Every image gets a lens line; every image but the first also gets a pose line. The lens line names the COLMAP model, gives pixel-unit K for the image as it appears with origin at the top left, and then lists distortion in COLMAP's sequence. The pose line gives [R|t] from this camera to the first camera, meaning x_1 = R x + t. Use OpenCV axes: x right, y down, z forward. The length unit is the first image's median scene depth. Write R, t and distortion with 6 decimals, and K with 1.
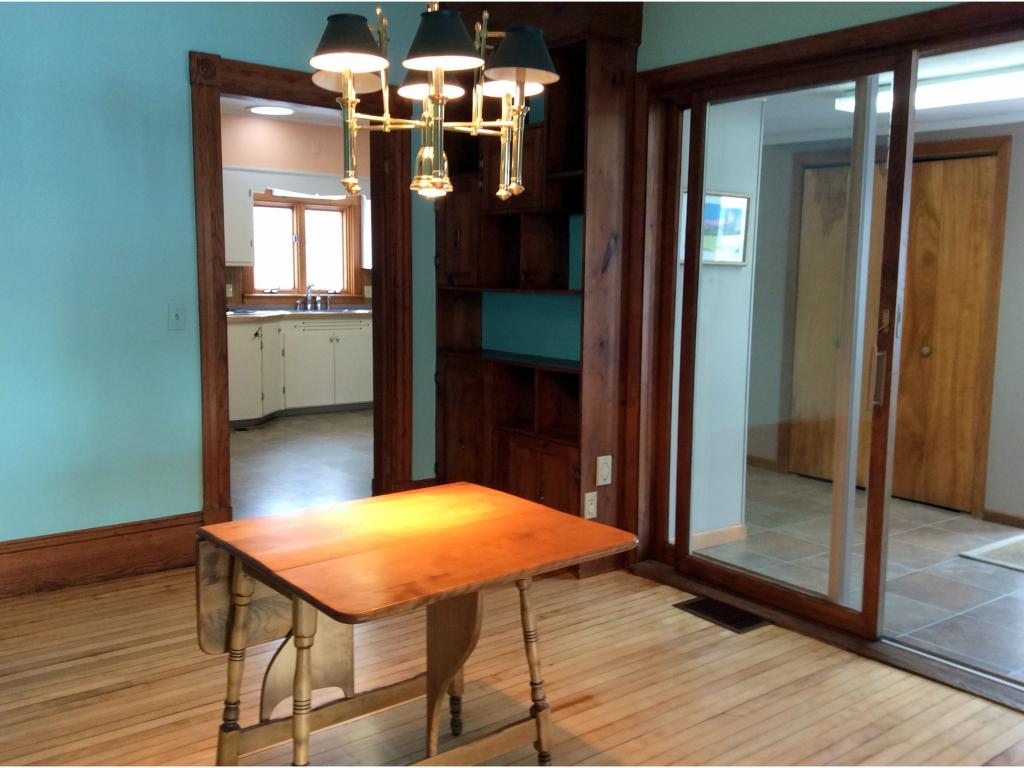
lens RADIAL K [[909.1, 0, 512.0], [0, 909.1, 384.0], [0, 0, 1]] dist [0.130410, -0.272725]
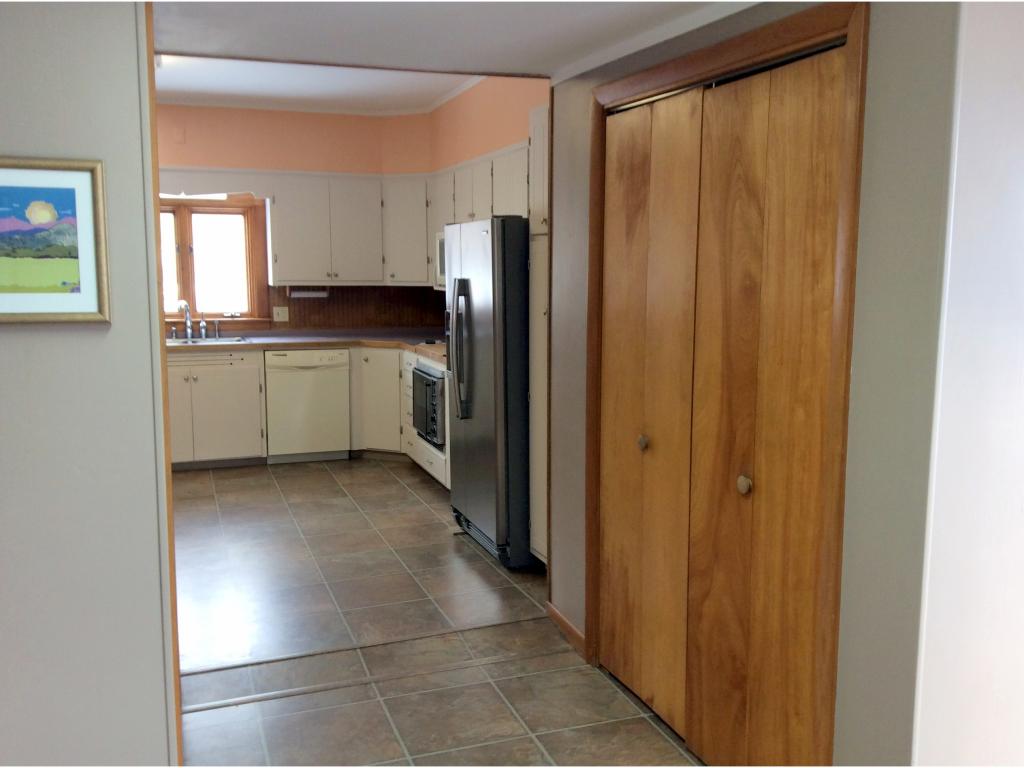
lens RADIAL K [[909.1, 0, 512.0], [0, 909.1, 384.0], [0, 0, 1]] dist [0.130410, -0.272725]
pose [[0.954944, 0.022214, -0.295953, 0.316221], [-0.020706, 0.999752, 0.008226, -0.059285], [0.296062, -0.001727, 0.955167, 0.347458]]
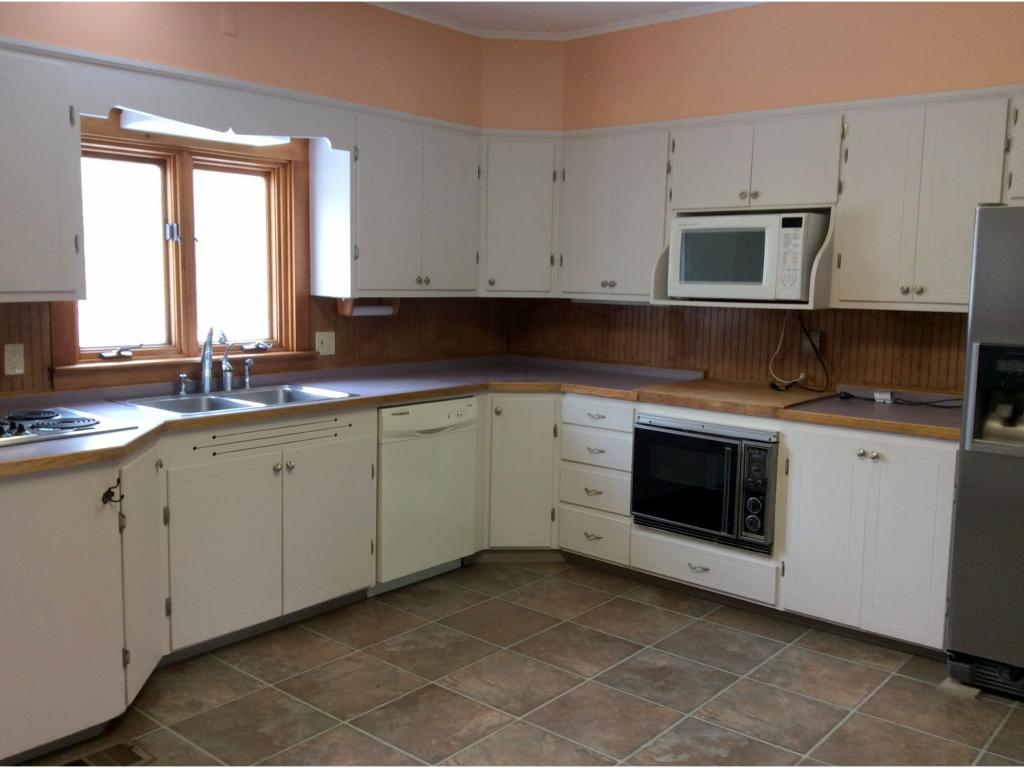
lens RADIAL K [[936.4, 0, 495.8], [0, 936.4, 384.9], [0, 0, 1]] dist [0.179479, -0.315624]
pose [[0.980701, -0.021773, 0.194298, -0.191168], [0.020415, 0.999751, 0.008990, -0.094547], [-0.194445, -0.004850, 0.980901, 0.568616]]
